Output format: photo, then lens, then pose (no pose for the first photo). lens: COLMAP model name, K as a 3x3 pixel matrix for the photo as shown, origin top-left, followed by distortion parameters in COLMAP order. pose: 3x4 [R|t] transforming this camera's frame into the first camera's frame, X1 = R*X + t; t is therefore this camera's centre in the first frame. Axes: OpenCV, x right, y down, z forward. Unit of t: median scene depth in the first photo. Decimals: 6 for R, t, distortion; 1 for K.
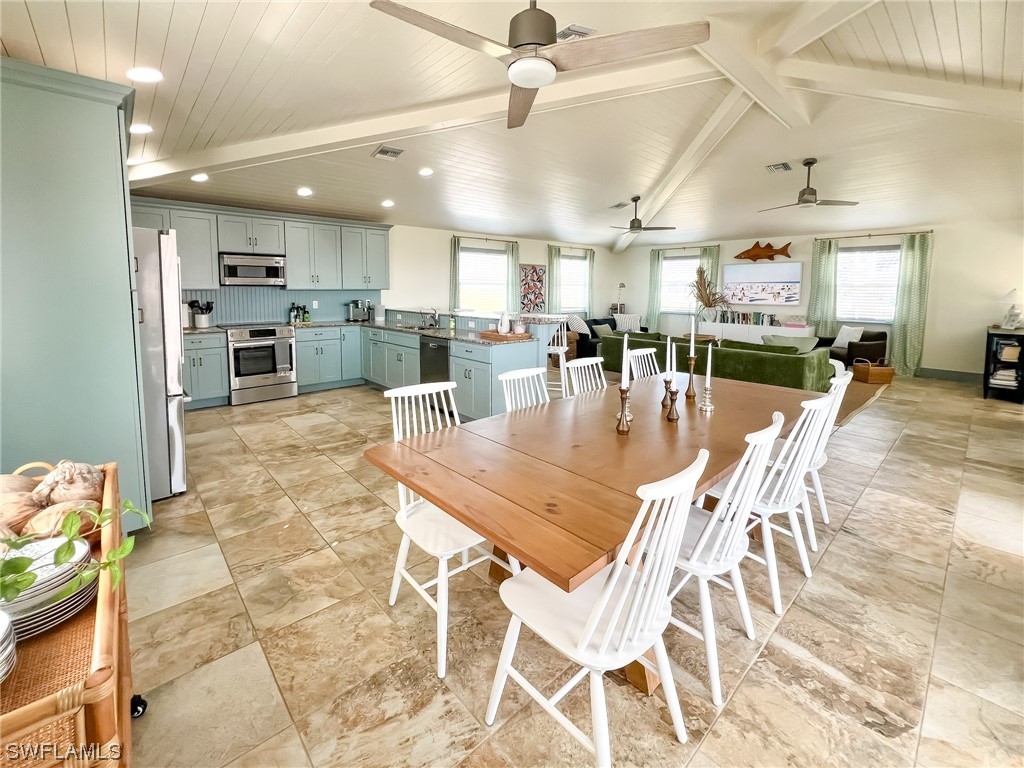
lens RADIAL K [[430.4, 0, 522.0], [0, 430.4, 321.2], [0, 0, 1]] dist [-0.003412, 0.000227]
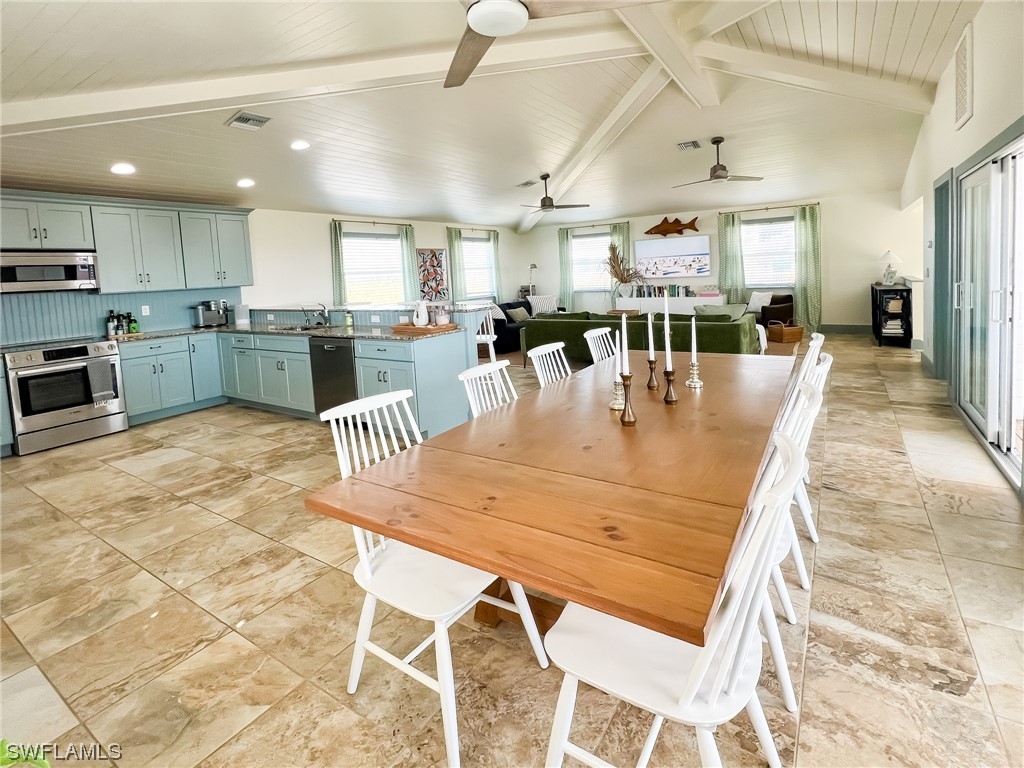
lens RADIAL K [[450.0, 0, 542.0], [0, 450.0, 295.9], [0, 0, 1]] dist [-0.002325, 0.000225]
pose [[0.959045, -0.066479, 0.275344, -0.091349], [0.073119, 0.997226, -0.013908, -0.003455], [-0.273655, 0.033471, 0.961245, 0.070743]]
